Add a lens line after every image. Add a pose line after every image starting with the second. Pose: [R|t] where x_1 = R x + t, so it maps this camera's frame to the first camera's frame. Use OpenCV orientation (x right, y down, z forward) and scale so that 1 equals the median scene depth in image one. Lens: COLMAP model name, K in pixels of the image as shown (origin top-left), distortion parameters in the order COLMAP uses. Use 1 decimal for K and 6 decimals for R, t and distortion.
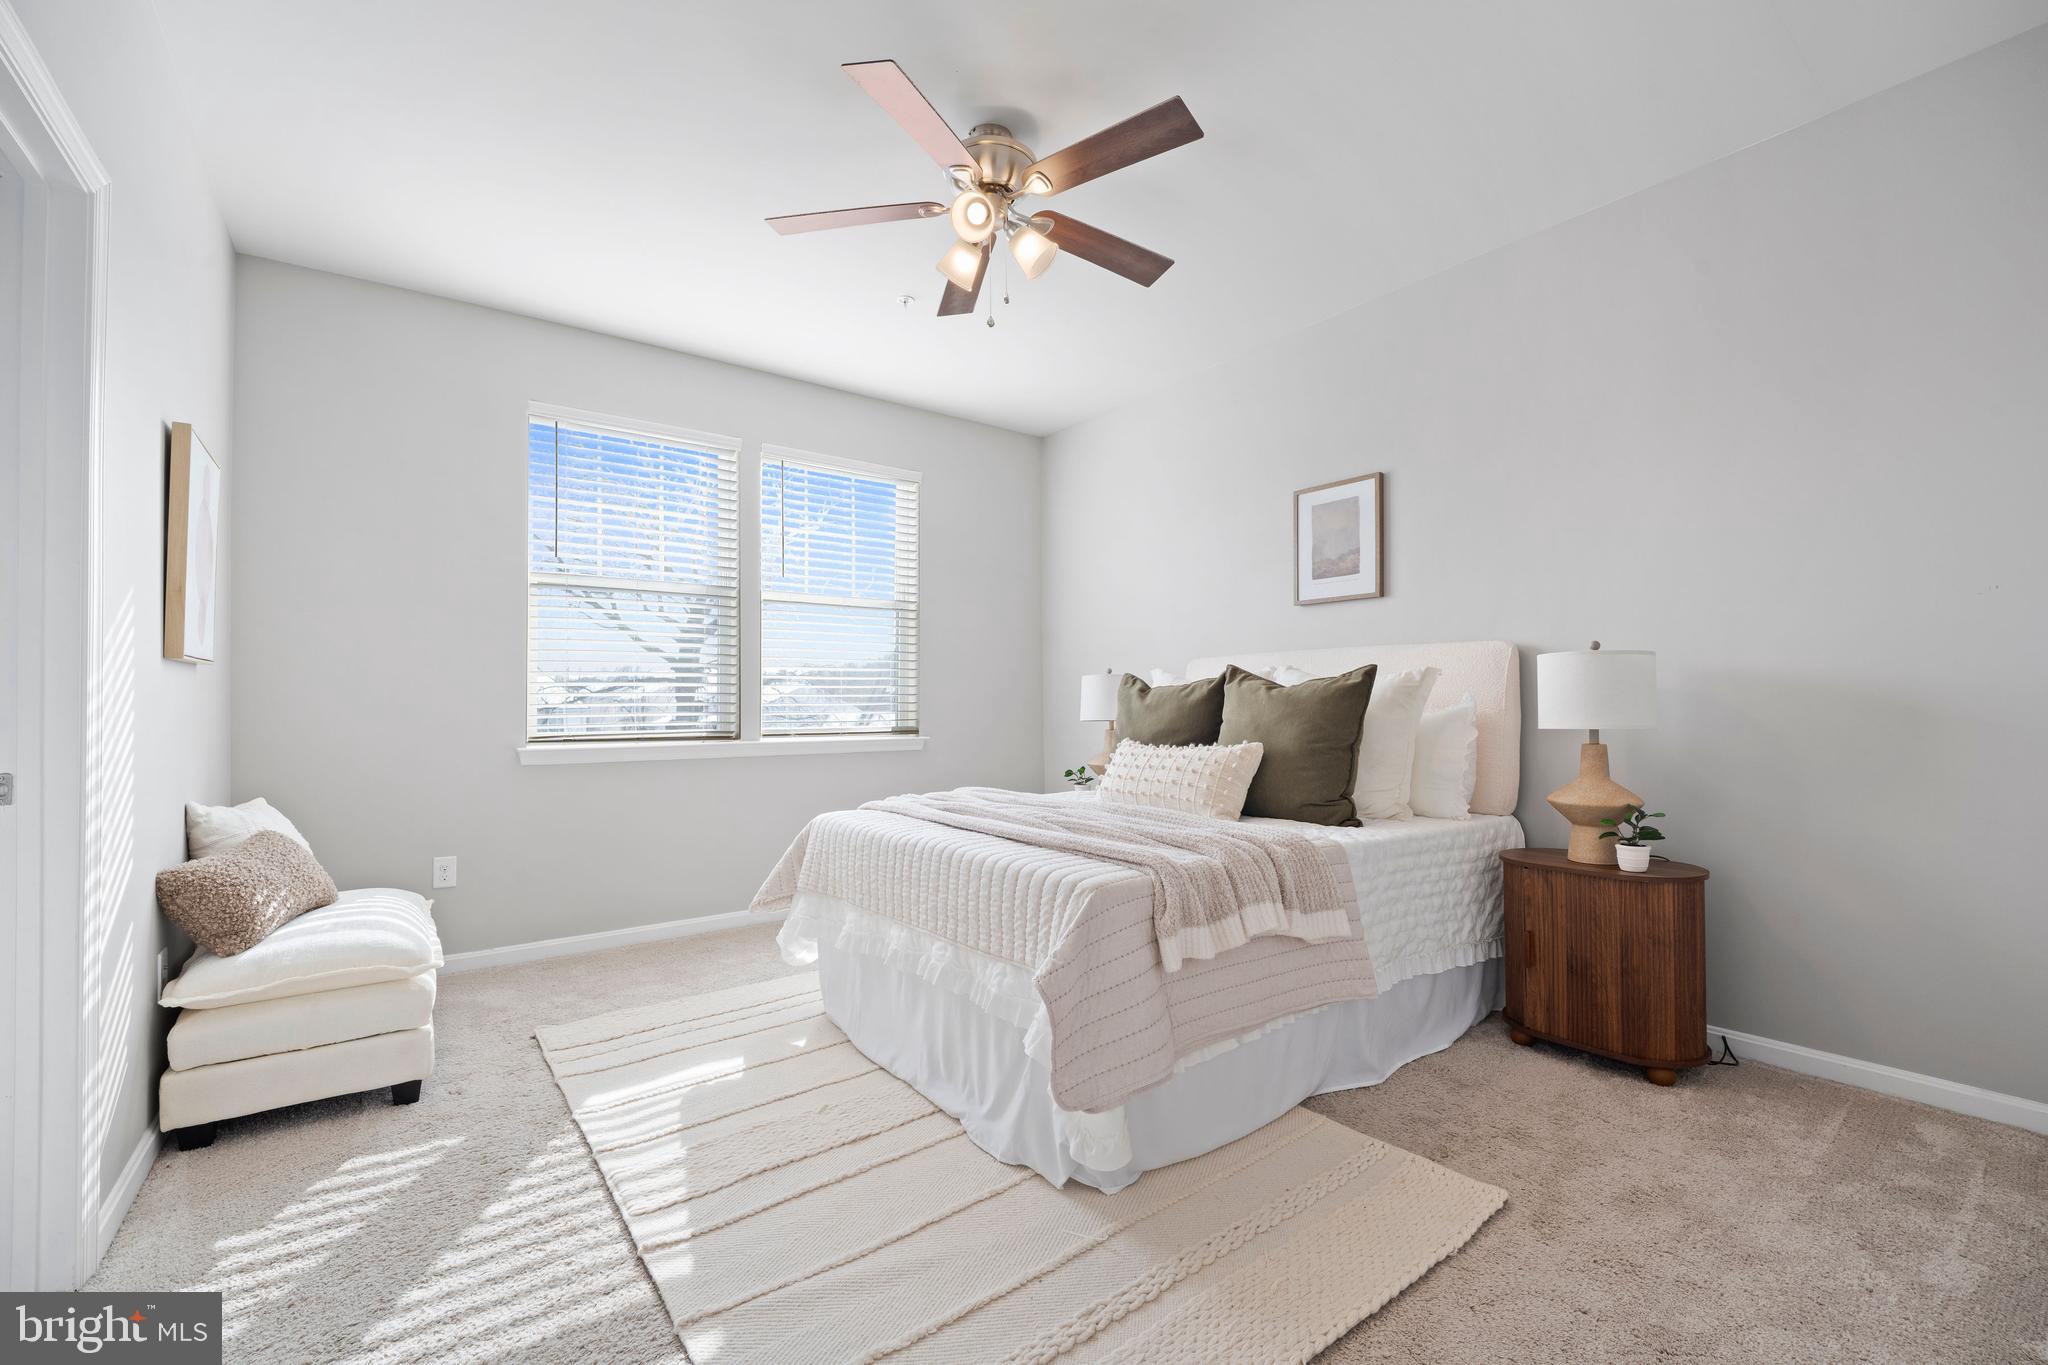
lens RADIAL K [[867.3, 0, 1024.0], [0, 867.3, 682.5], [0, 0, 1]] dist [-0.031517, -0.000240]
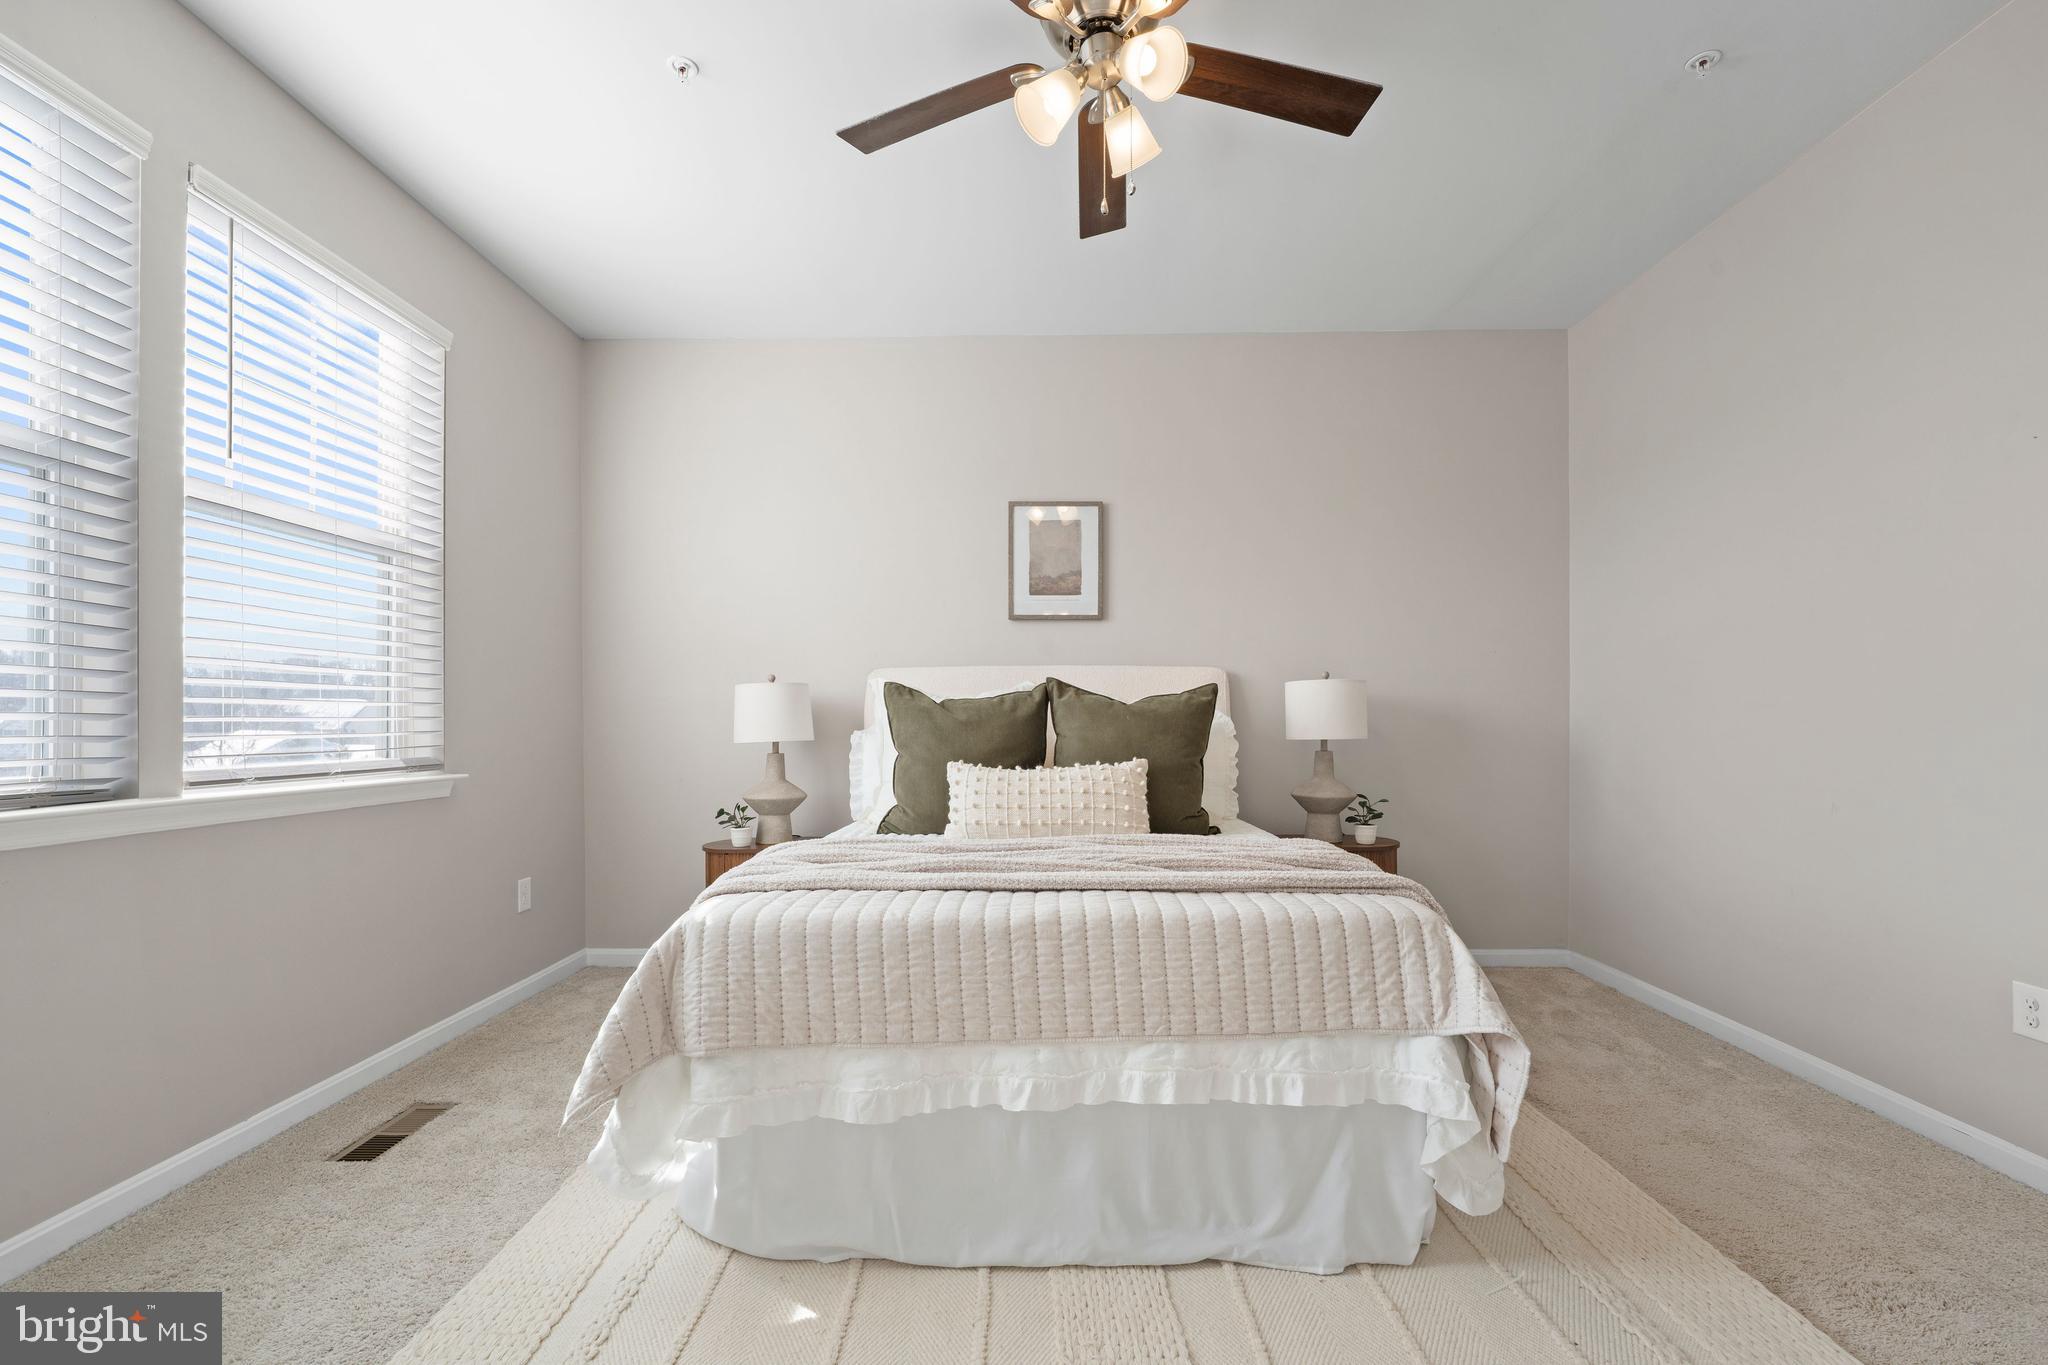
lens RADIAL K [[856.0, 0, 1031.0], [0, 856.0, 715.8], [0, 0, 1]] dist [0.001455, -0.000331]
pose [[0.602298, 0.003470, 0.798264, -0.479840], [-0.021614, 0.999695, 0.011962, 0.009370], [-0.797979, -0.024459, 0.602189, 0.421748]]
